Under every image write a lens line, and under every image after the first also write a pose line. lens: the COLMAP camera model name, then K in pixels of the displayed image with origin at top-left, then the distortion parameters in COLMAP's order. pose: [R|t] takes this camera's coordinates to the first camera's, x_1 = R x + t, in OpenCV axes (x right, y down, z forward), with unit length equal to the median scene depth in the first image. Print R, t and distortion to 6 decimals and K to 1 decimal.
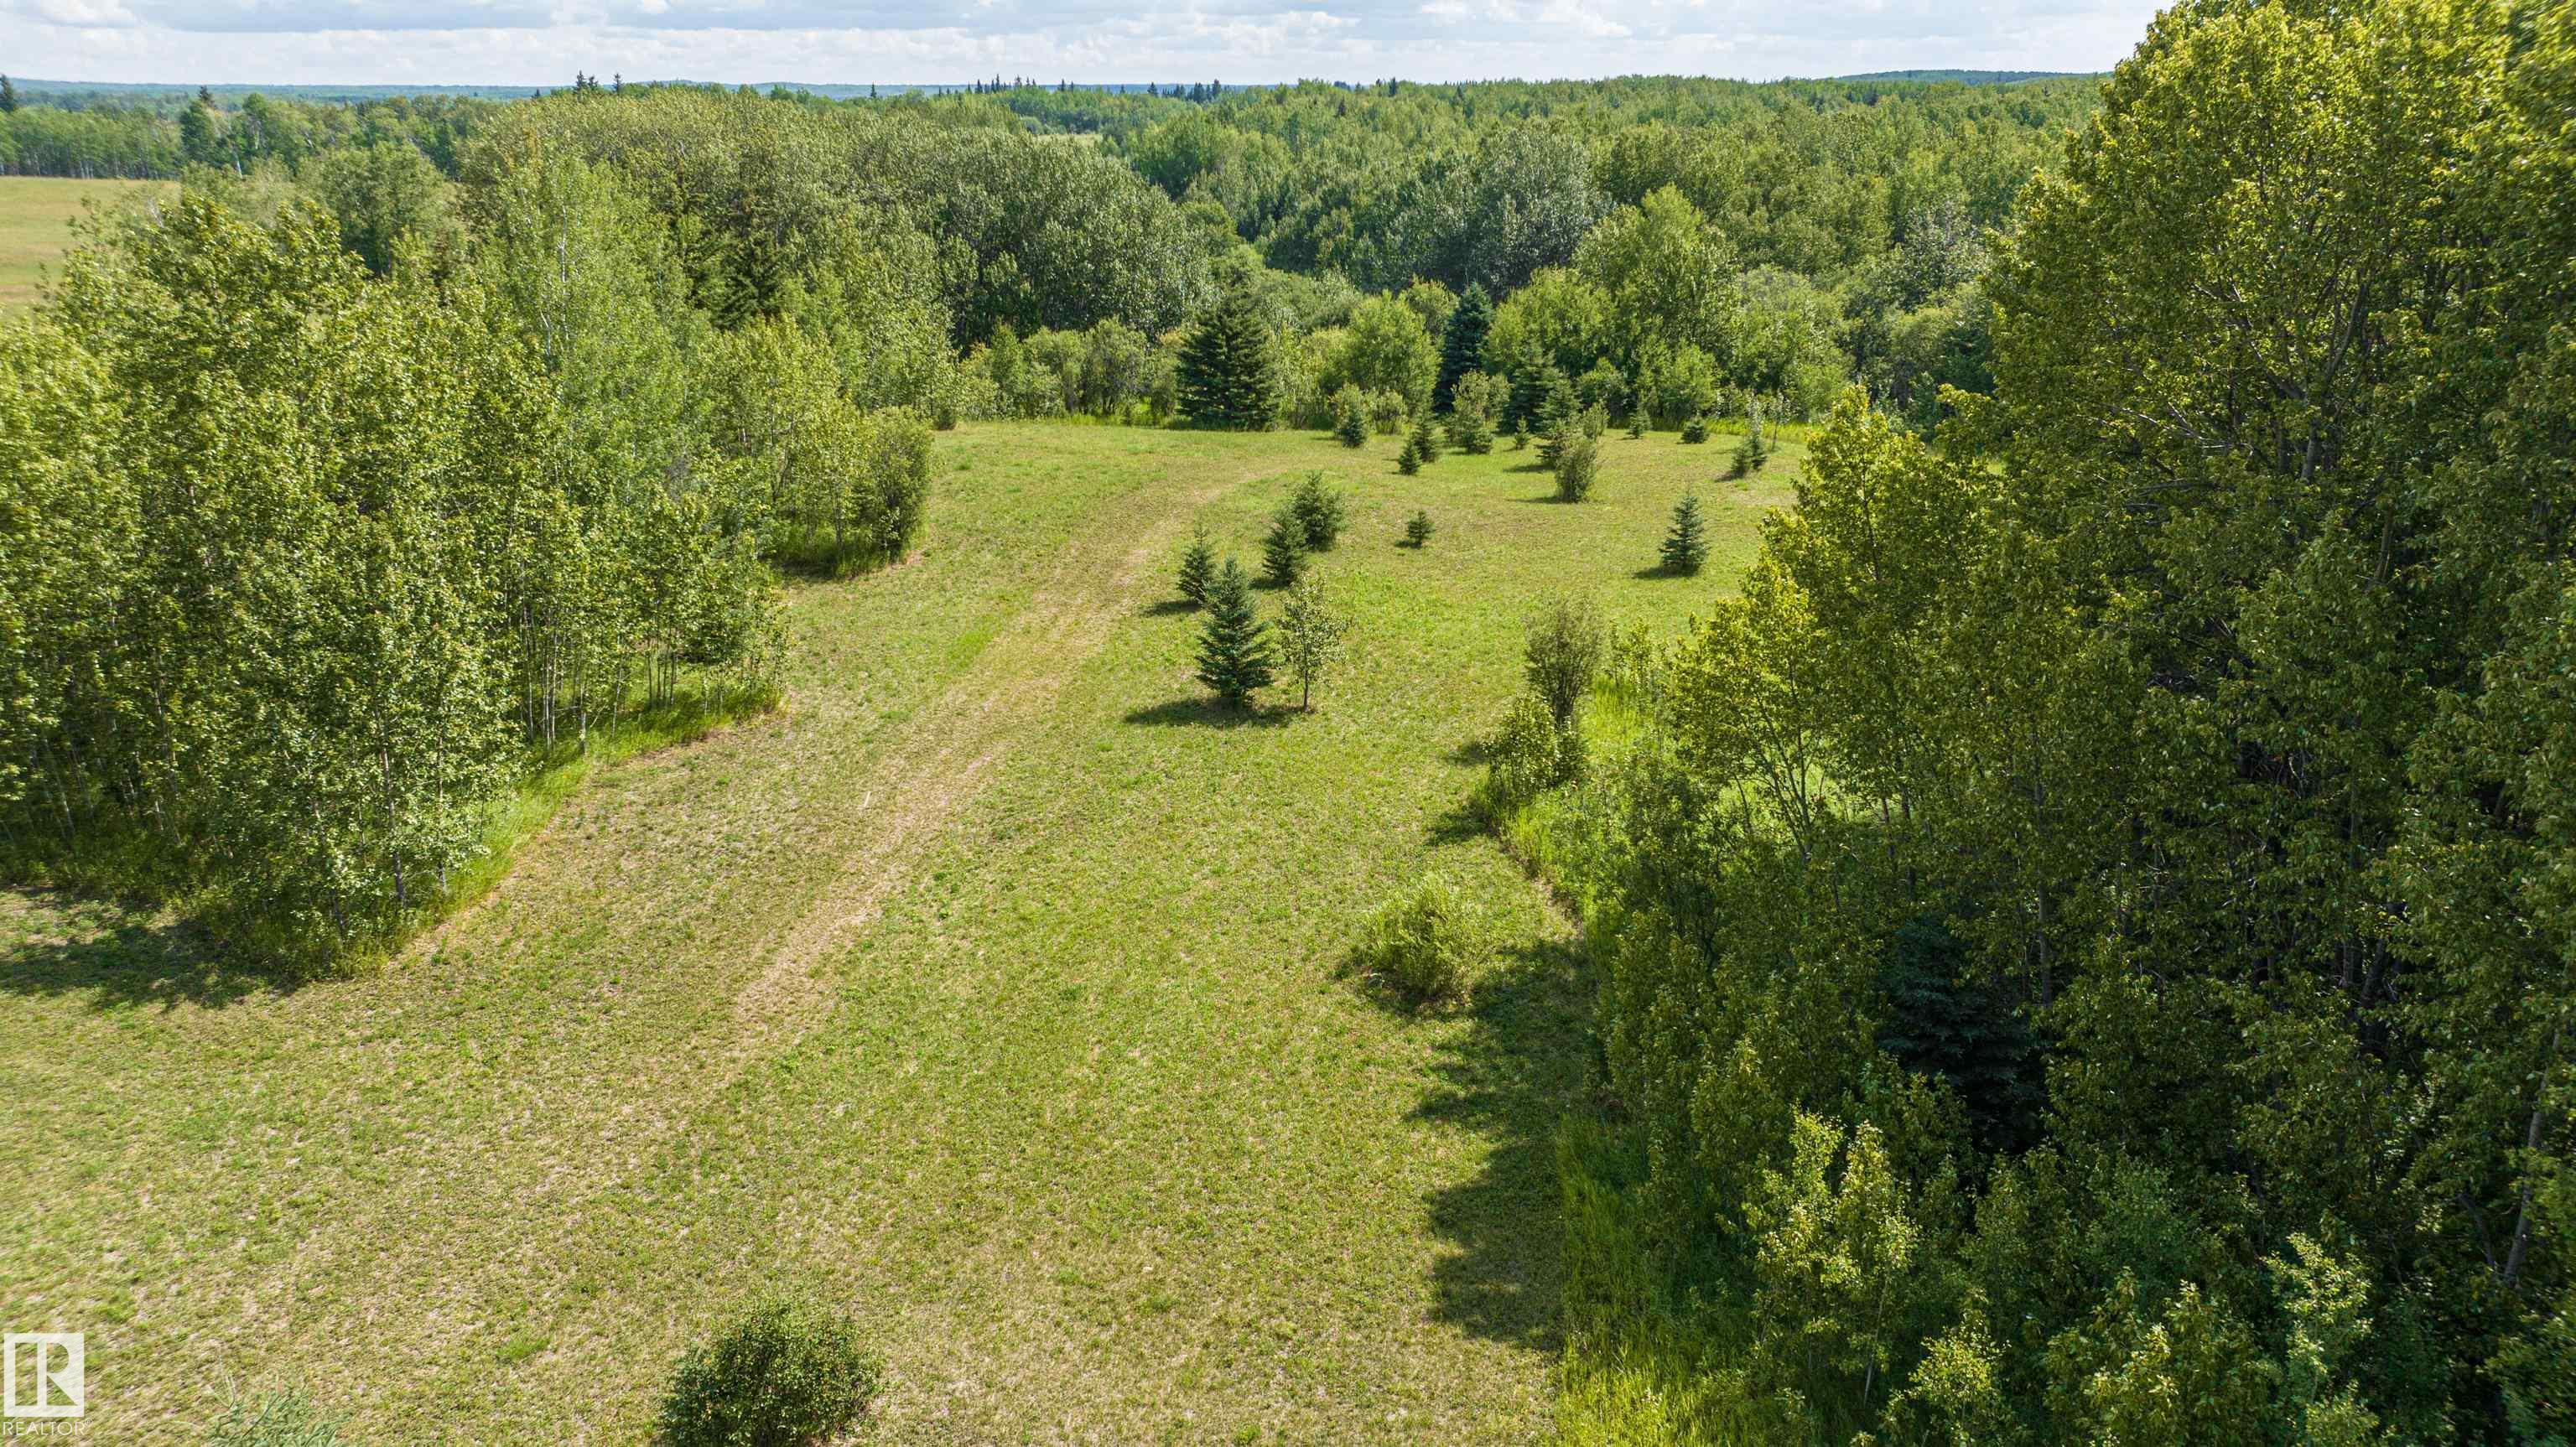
lens RADIAL K [[1804.0, 0, 1288.0], [0, 1804.0, 723.5], [0, 0, 1]] dist [-0.023819, 0.000285]
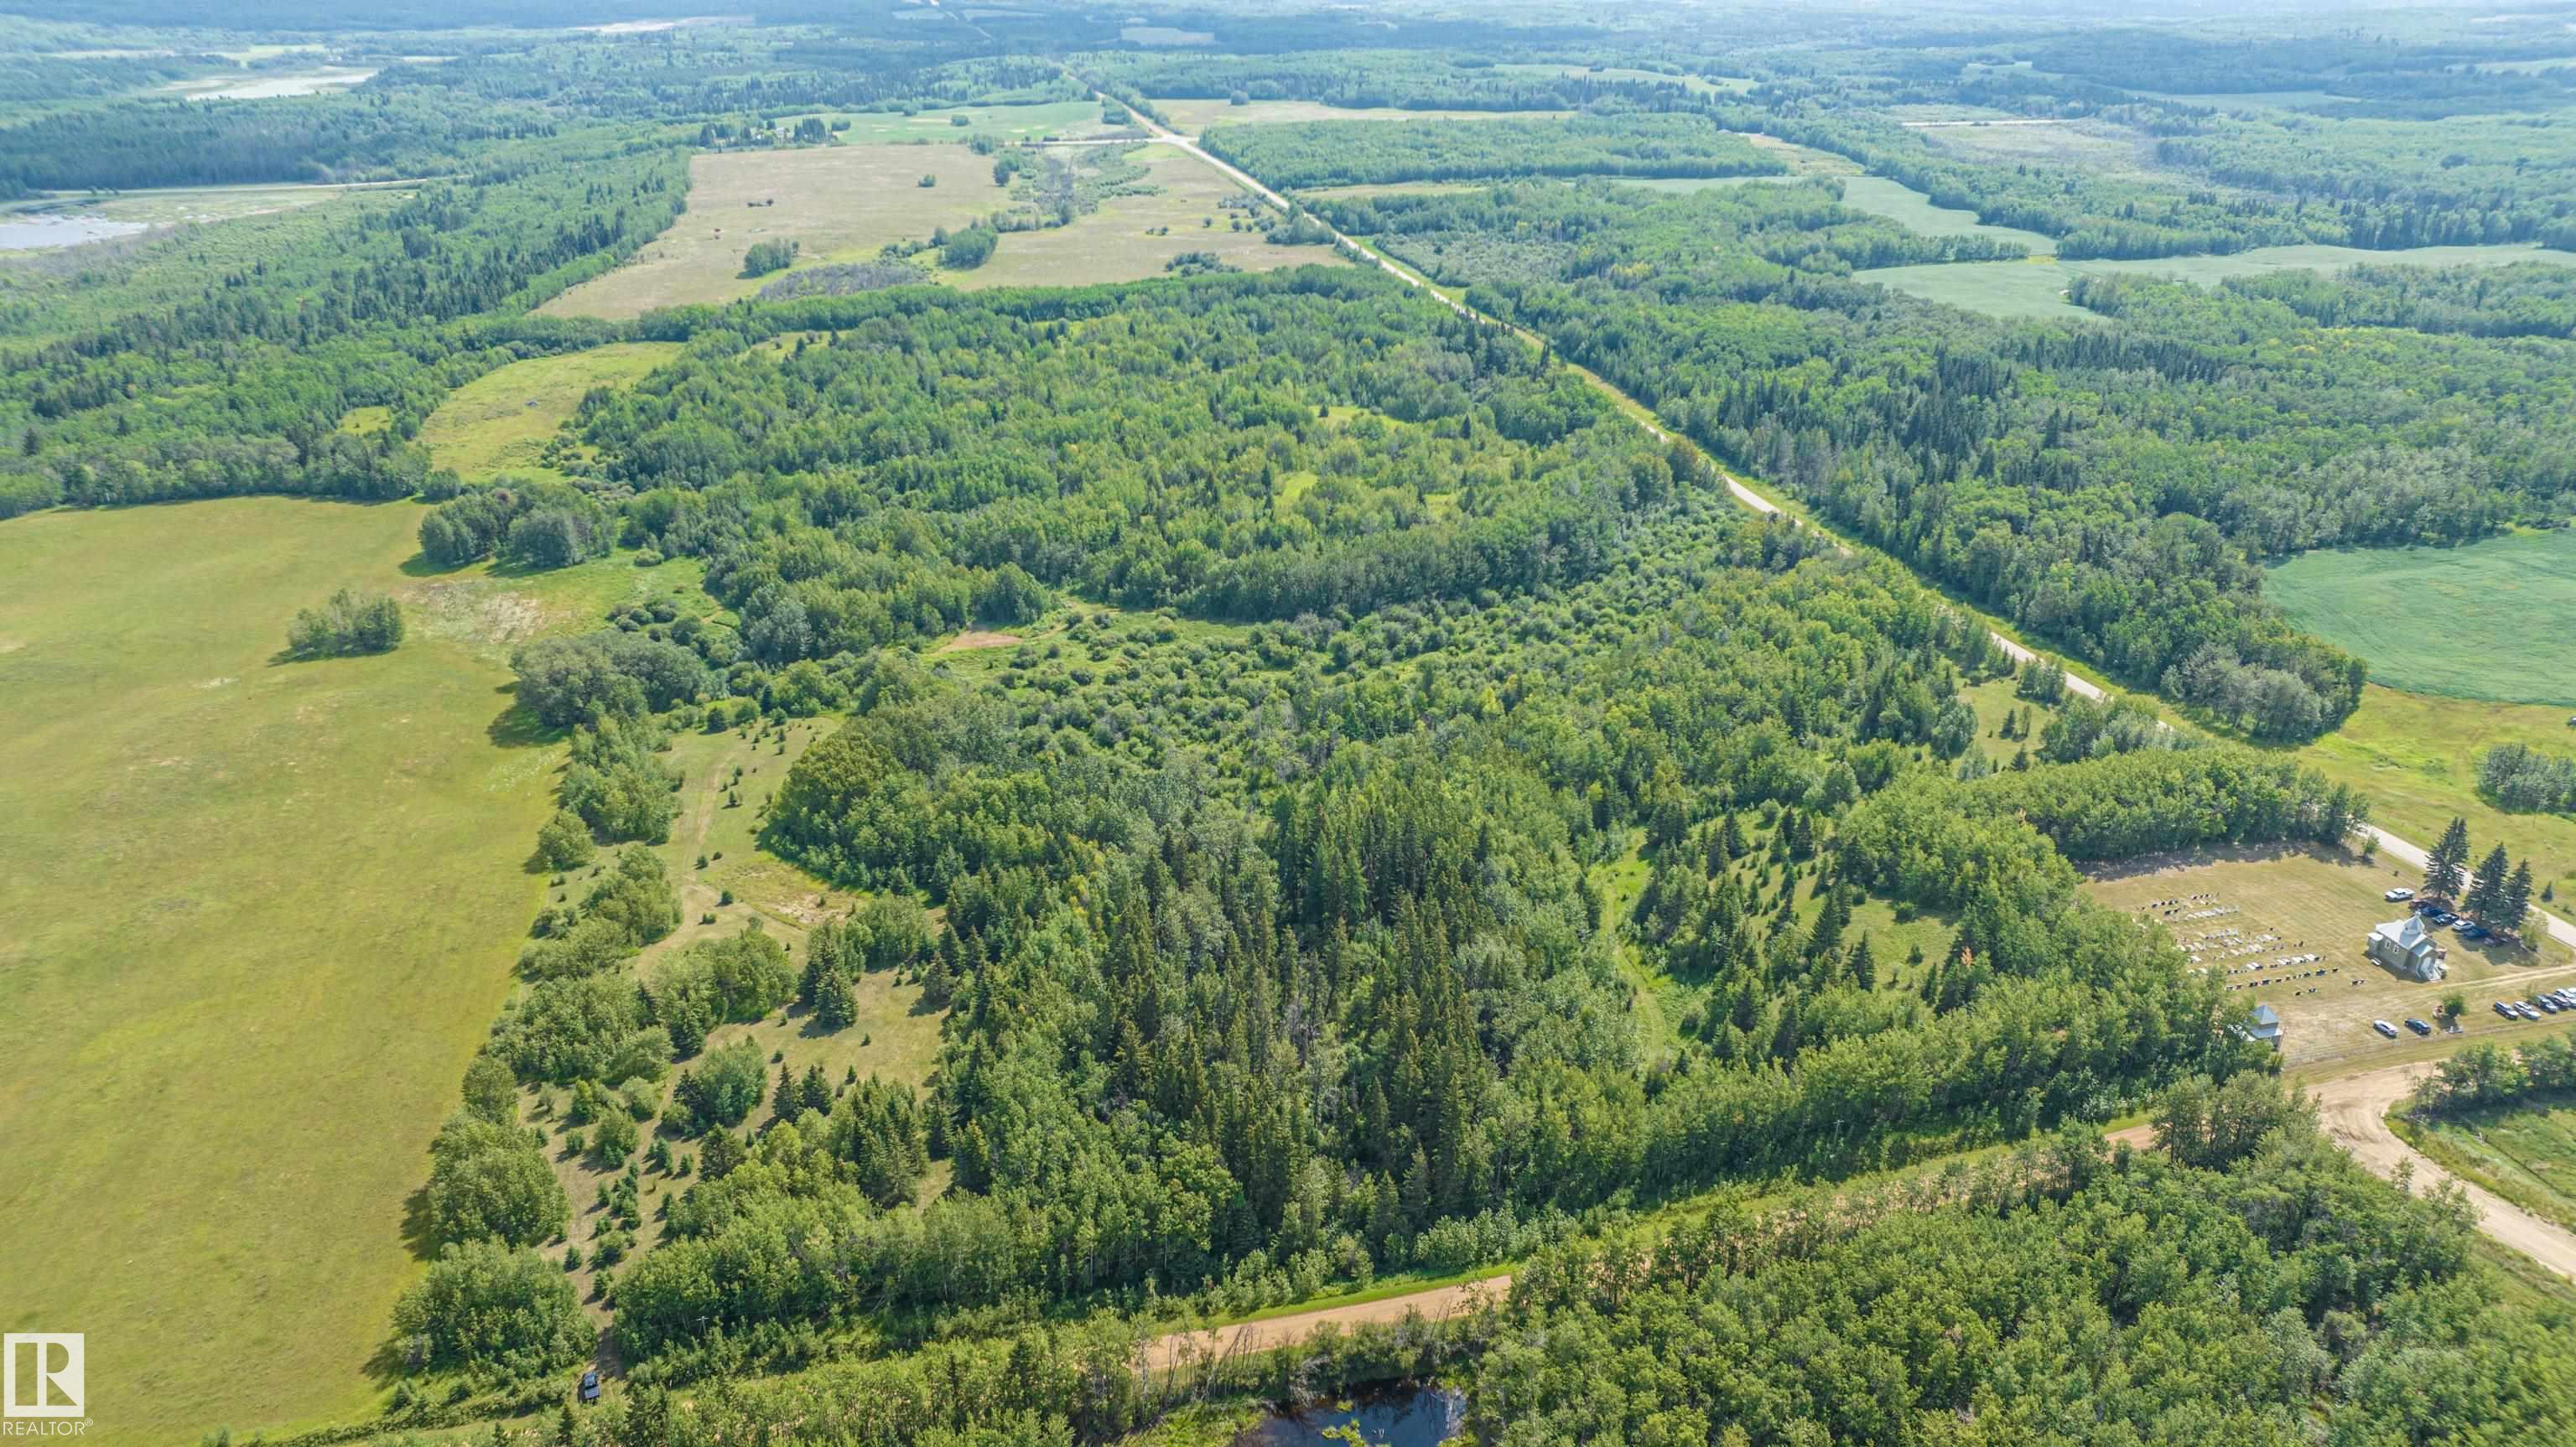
lens RADIAL K [[1807.7, 0, 1290.7], [0, 1807.7, 729.8], [0, 0, 1]] dist [-0.020307, 0.002271]
pose [[0.949539, -0.123140, 0.288467, 0.028910], [0.098477, 0.990247, 0.098560, -0.469935], [-0.297790, -0.065179, 0.952404, -3.961812]]
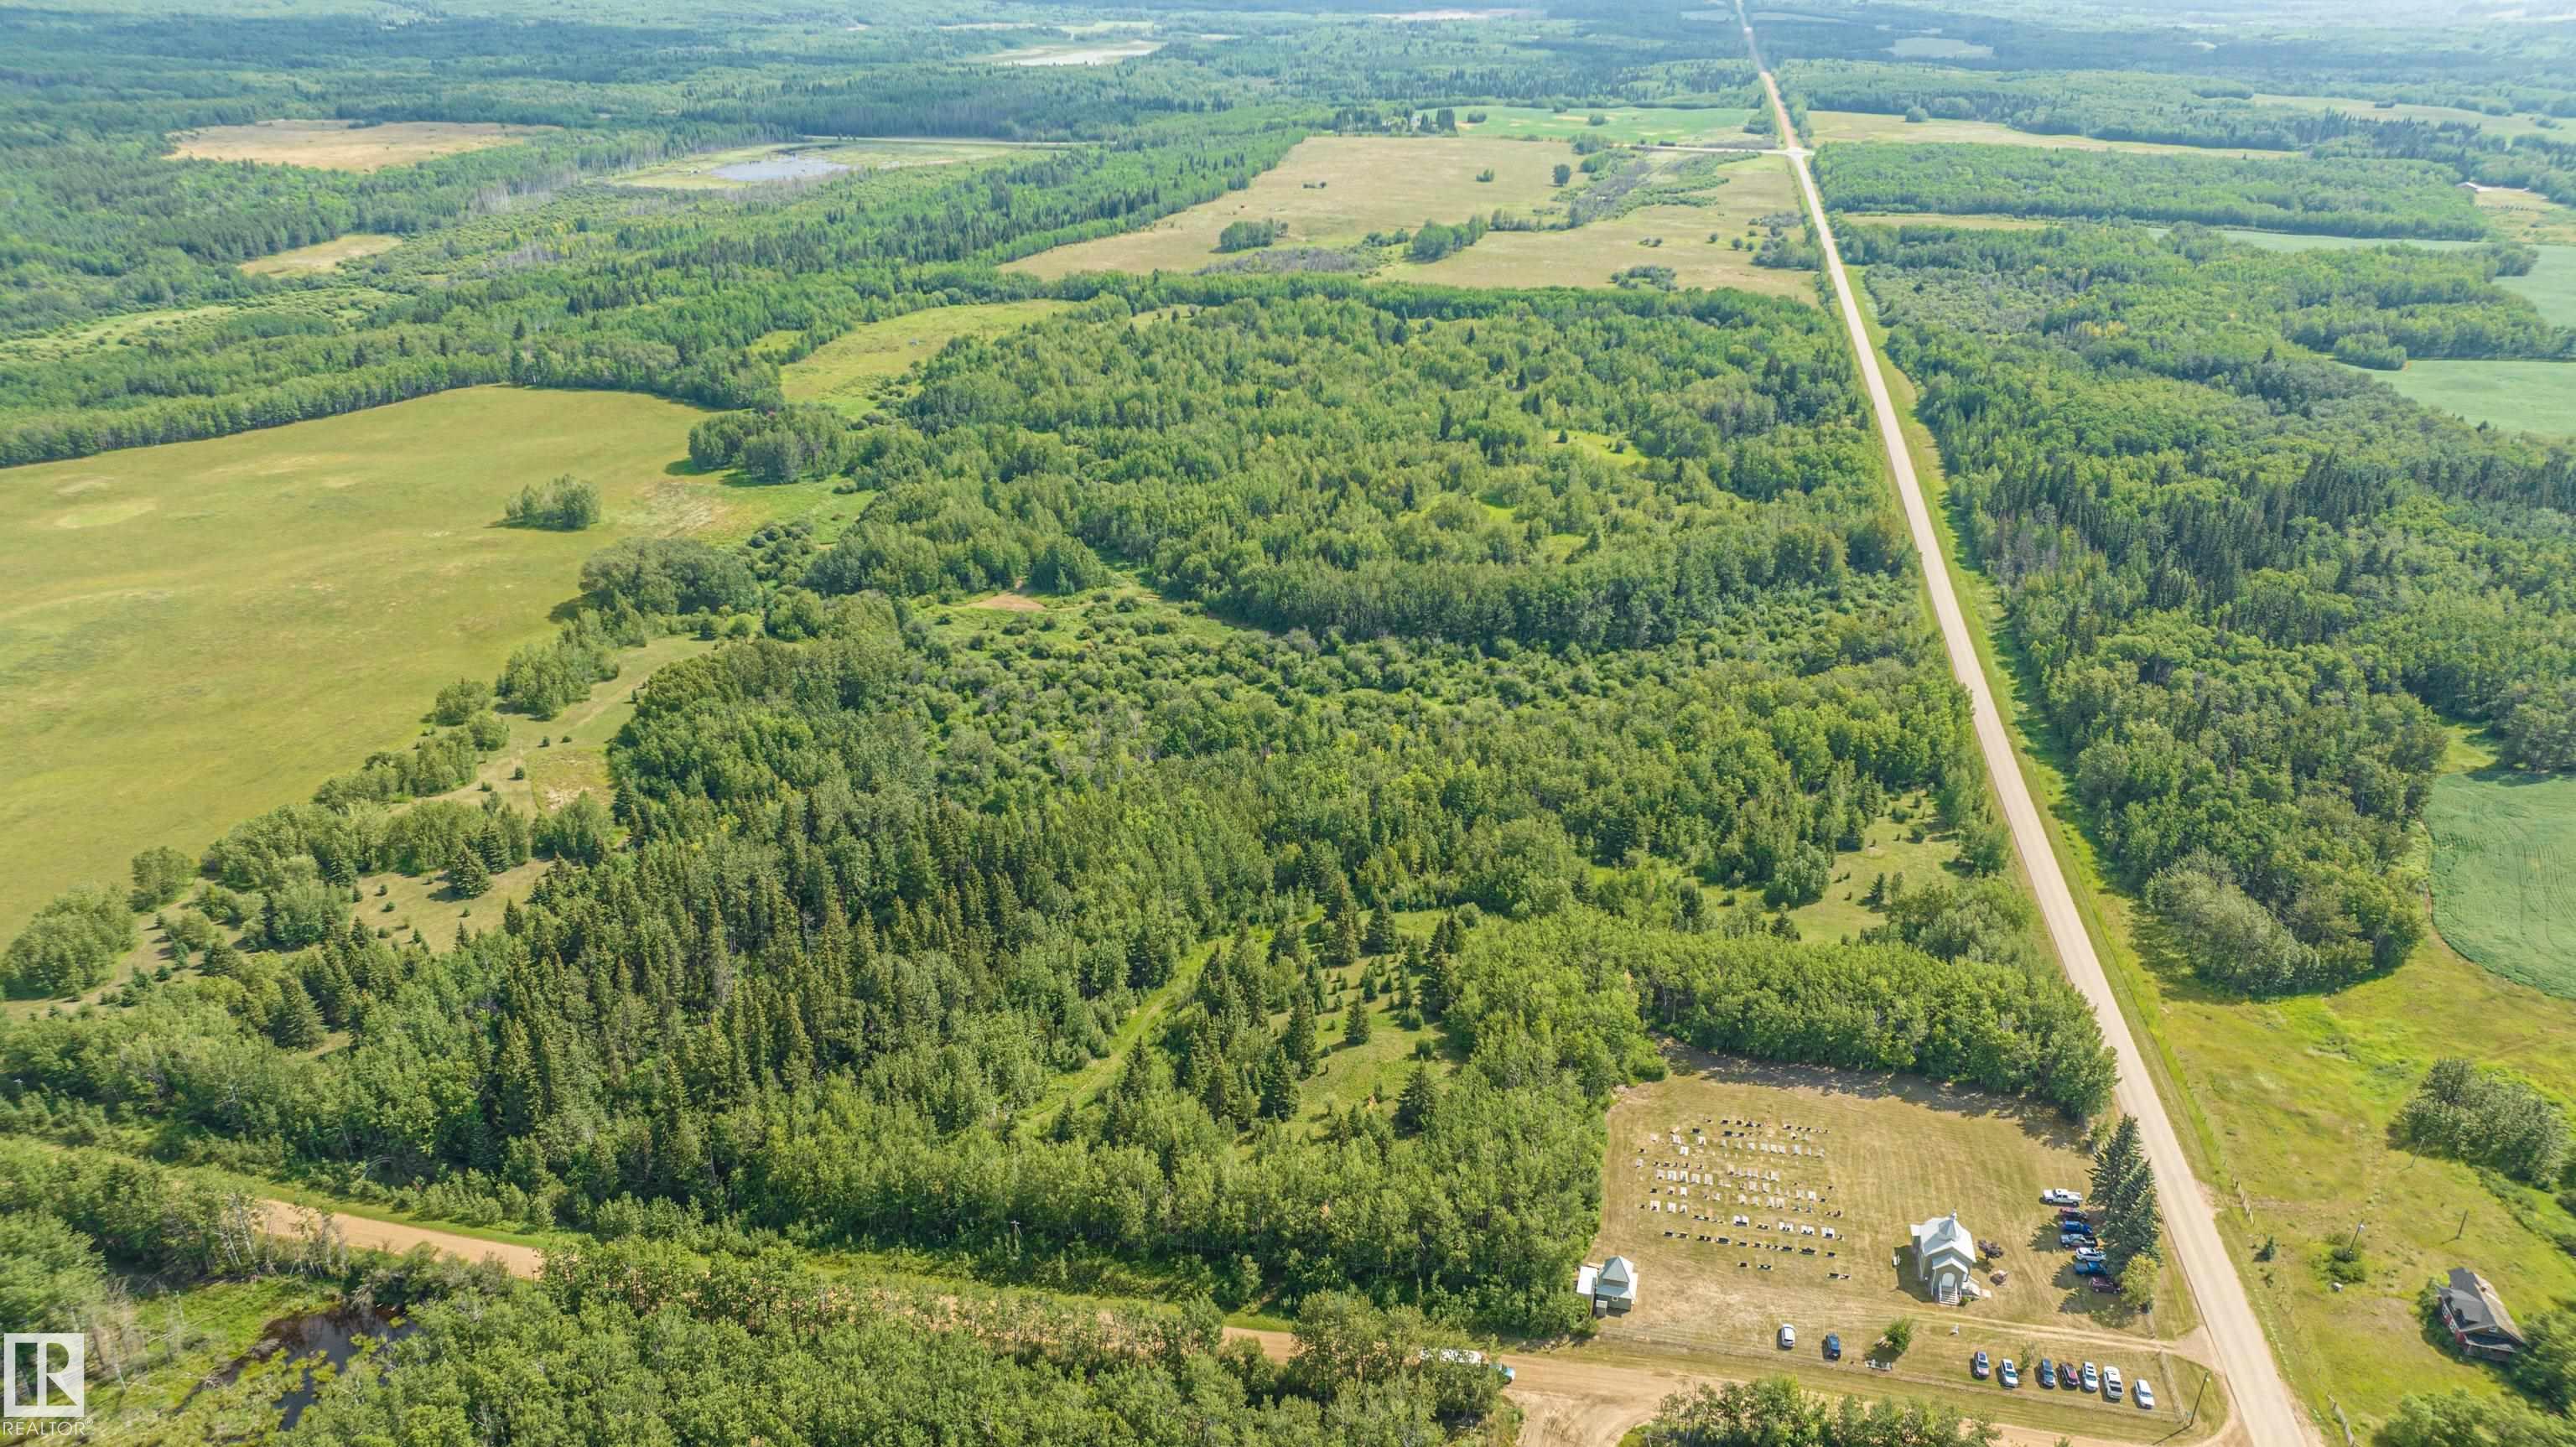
lens RADIAL K [[1814.7, 0, 1291.6], [0, 1814.7, 719.5], [0, 0, 1]] dist [-0.035513, 0.027611]
pose [[0.991100, 0.067768, -0.114581, 2.247666], [-0.058224, 0.994705, 0.084685, -0.462789], [0.119714, -0.077260, 0.989798, -4.039383]]
